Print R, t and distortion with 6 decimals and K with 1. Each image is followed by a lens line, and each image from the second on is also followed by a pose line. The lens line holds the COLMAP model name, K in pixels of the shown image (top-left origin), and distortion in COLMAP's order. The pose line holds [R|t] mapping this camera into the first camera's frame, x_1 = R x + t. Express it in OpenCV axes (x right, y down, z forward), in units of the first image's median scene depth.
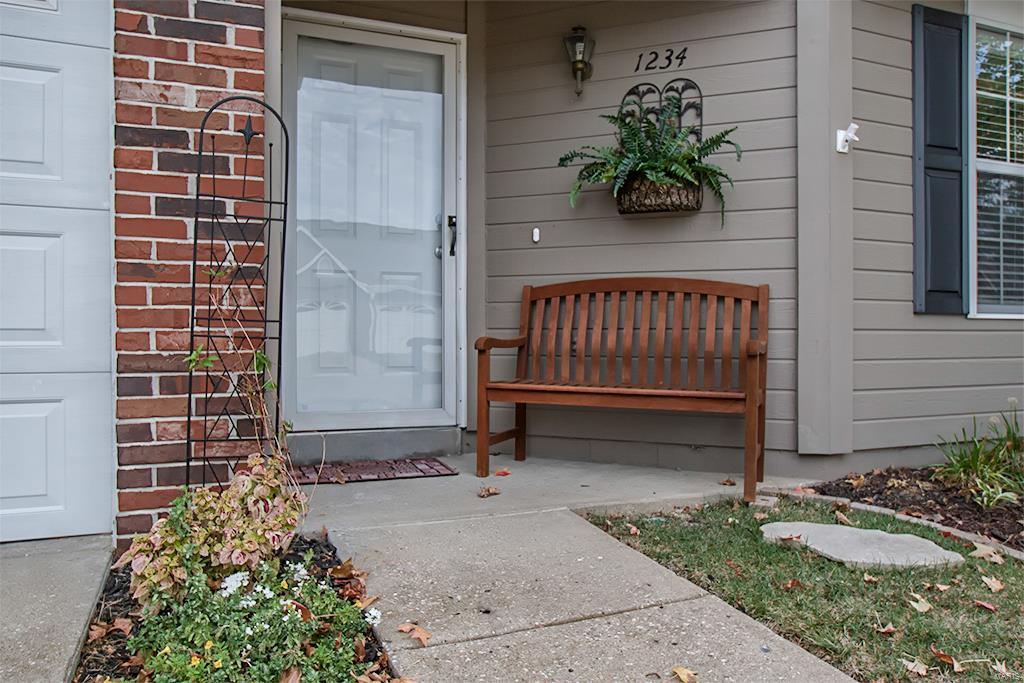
lens RADIAL K [[752.5, 0, 511.8], [0, 752.5, 338.8], [0, 0, 1]] dist [-0.011967, -0.001406]
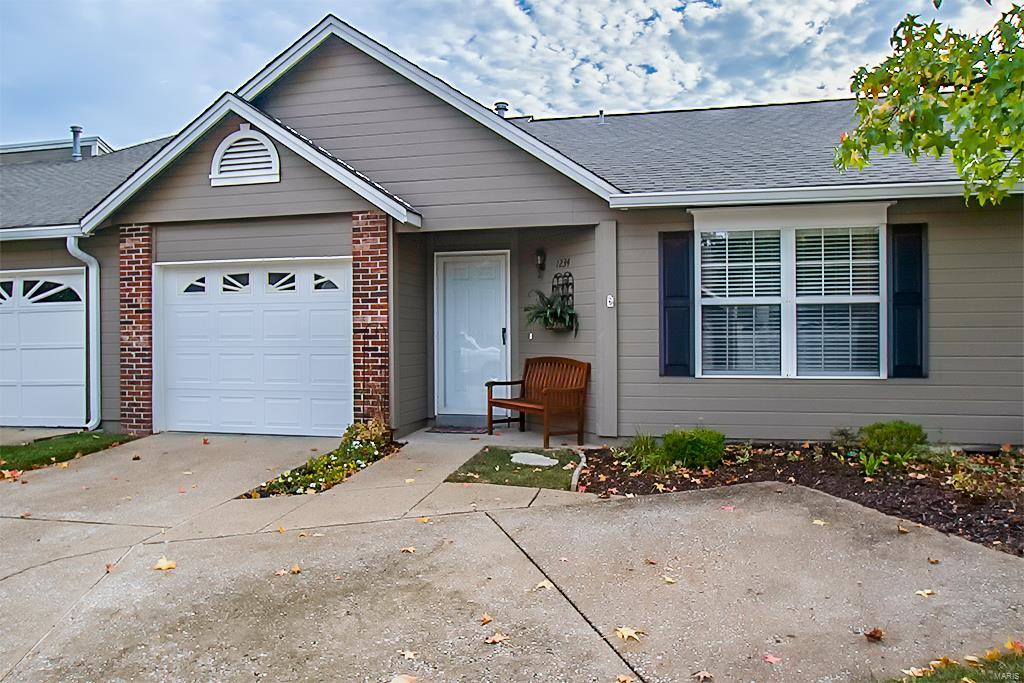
lens RADIAL K [[752.5, 0, 511.3], [0, 752.5, 341.4], [0, 0, 1]] dist [-0.011967, -0.001406]
pose [[0.811079, -0.000394, -0.584936, 1.459601], [0.005798, 0.999956, 0.007366, -0.150084], [0.584907, -0.009366, 0.811046, -1.009690]]
